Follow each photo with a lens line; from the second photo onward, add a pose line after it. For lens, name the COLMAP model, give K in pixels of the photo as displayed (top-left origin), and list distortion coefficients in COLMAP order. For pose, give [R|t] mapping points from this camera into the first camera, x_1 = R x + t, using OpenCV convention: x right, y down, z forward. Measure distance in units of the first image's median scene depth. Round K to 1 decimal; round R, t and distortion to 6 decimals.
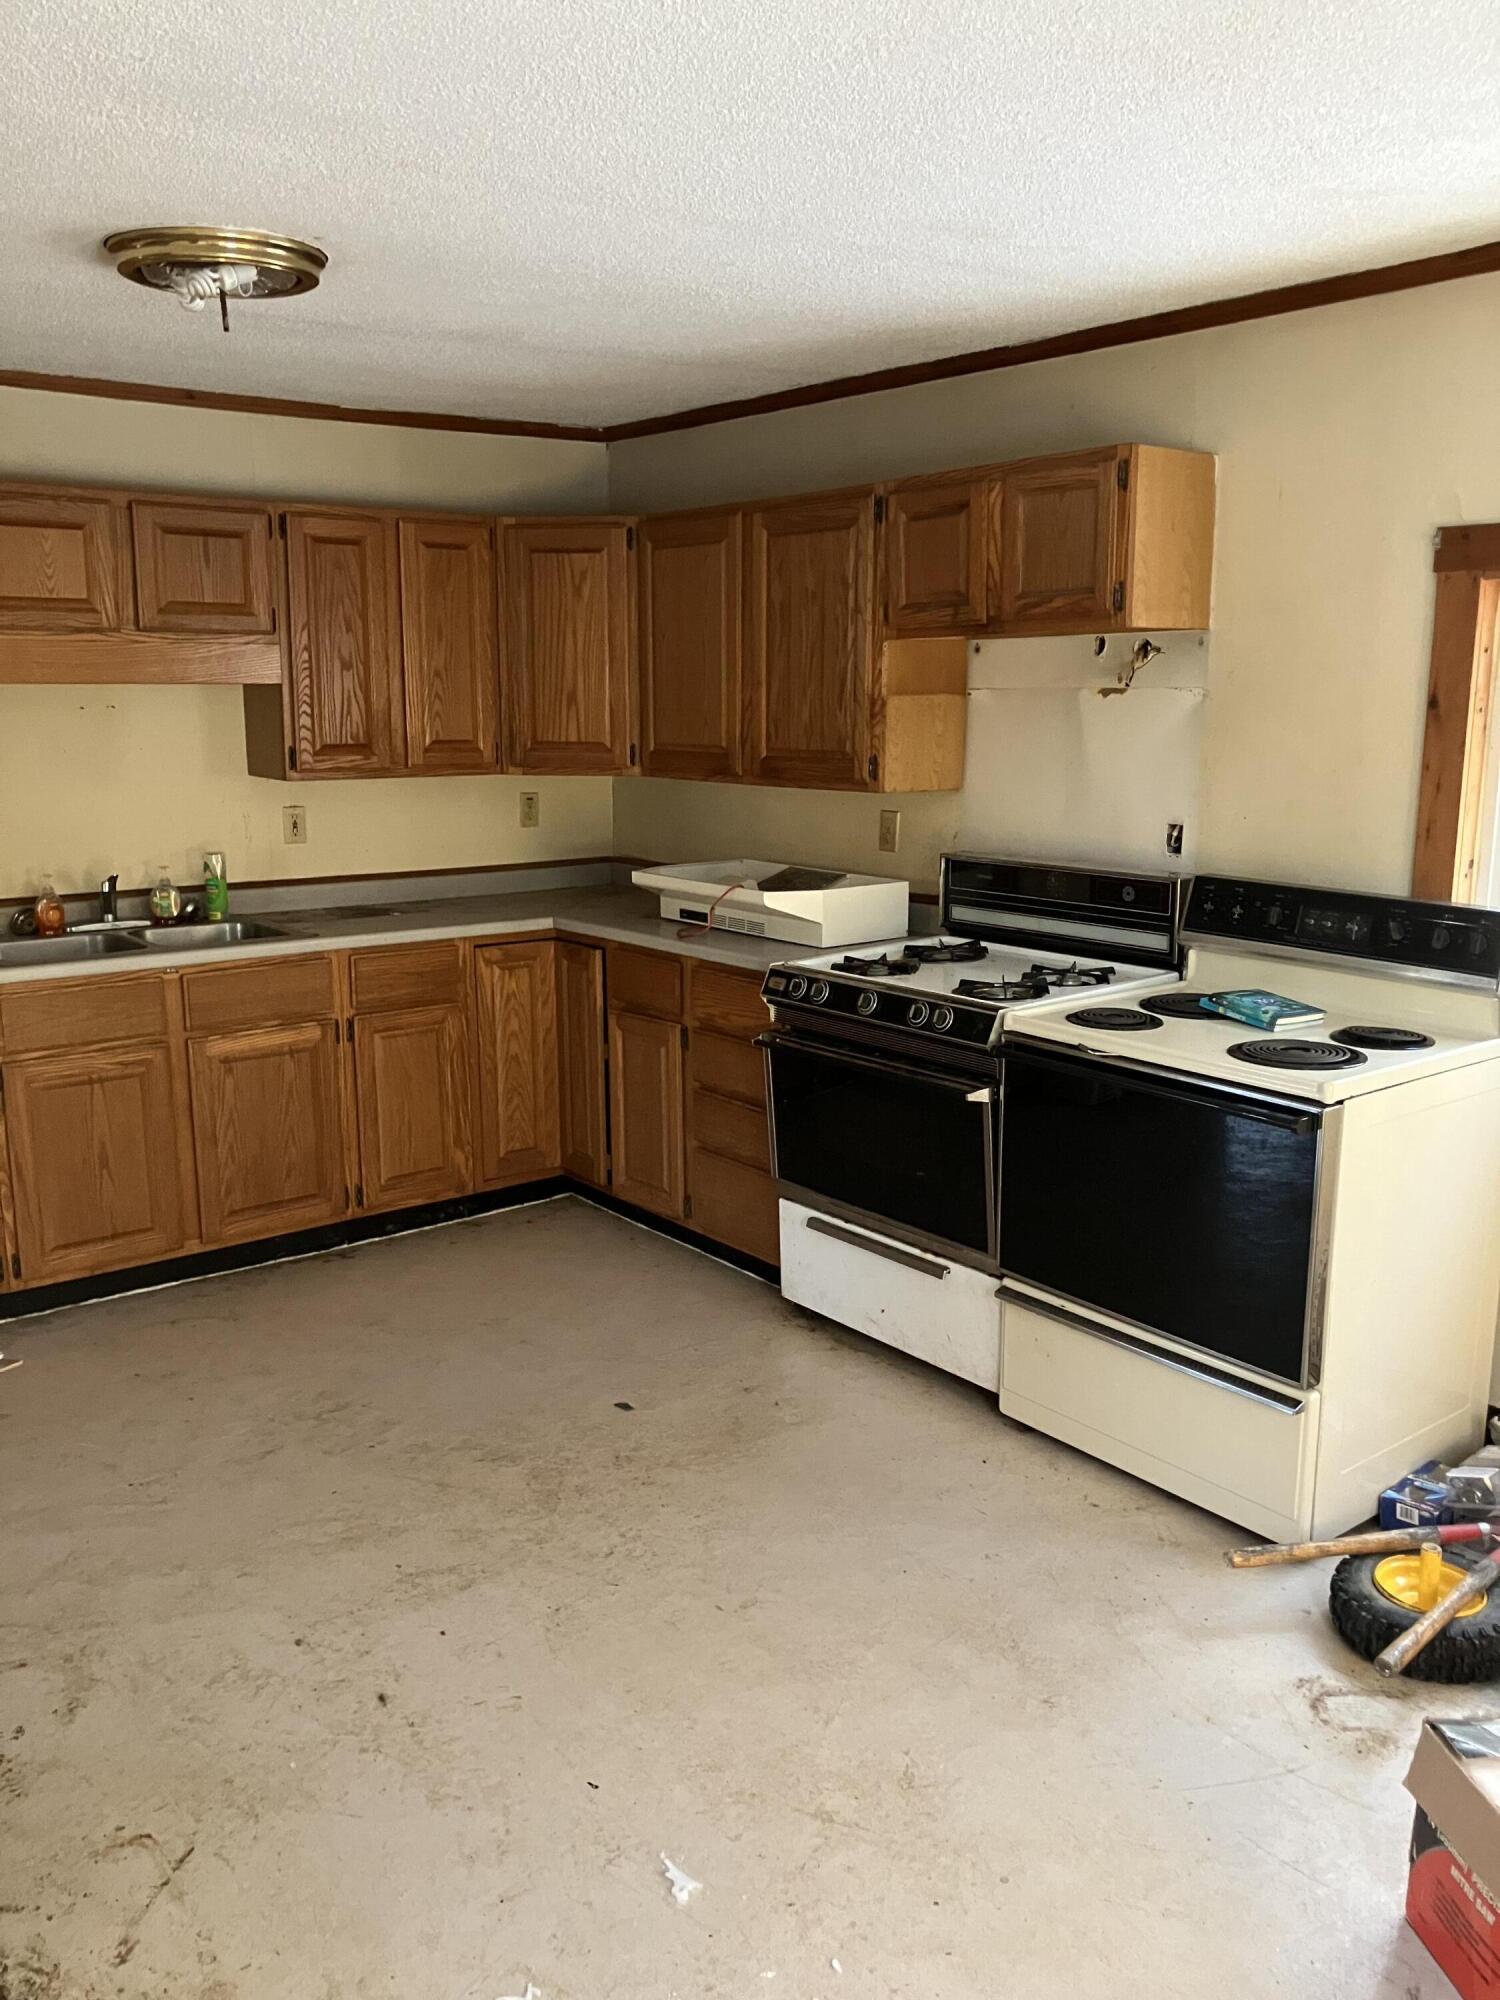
lens RADIAL K [[1645.3, 0, 764.0], [0, 1645.3, 1013.4], [0, 0, 1]] dist [0.071351, -0.116310]
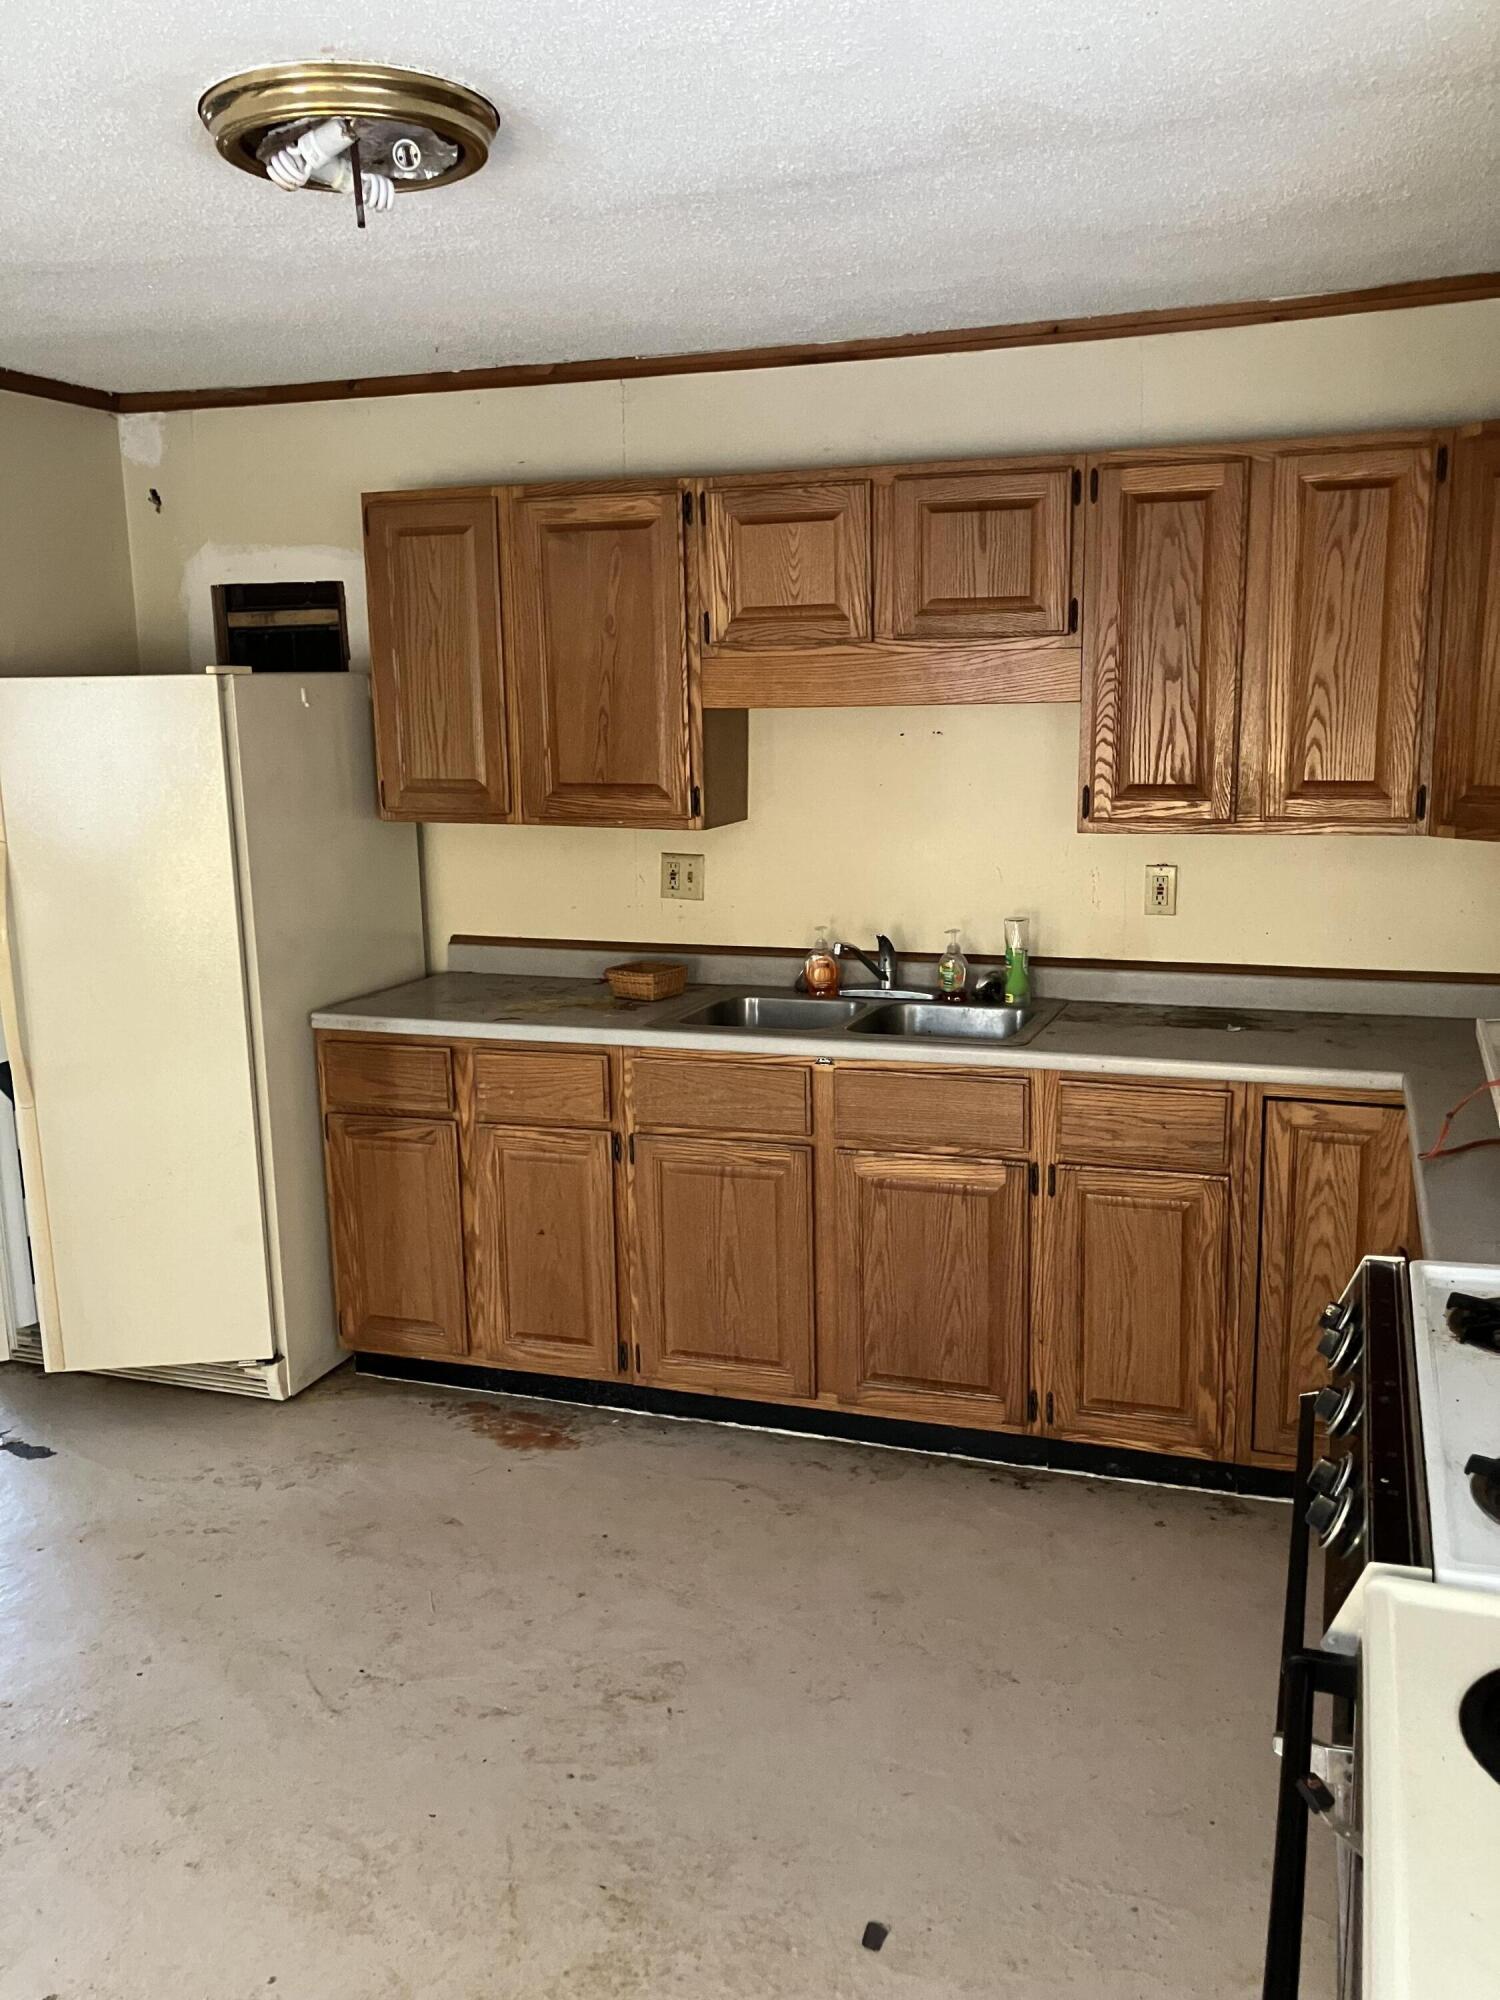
lens RADIAL K [[1645.3, 0, 764.0], [0, 1645.3, 1013.4], [0, 0, 1]] dist [0.071351, -0.116310]
pose [[0.541032, 0.144288, -0.828532, 0.271124], [-0.153772, 0.985537, 0.071218, -0.095707], [0.826824, 0.088874, 0.555394, 0.502301]]
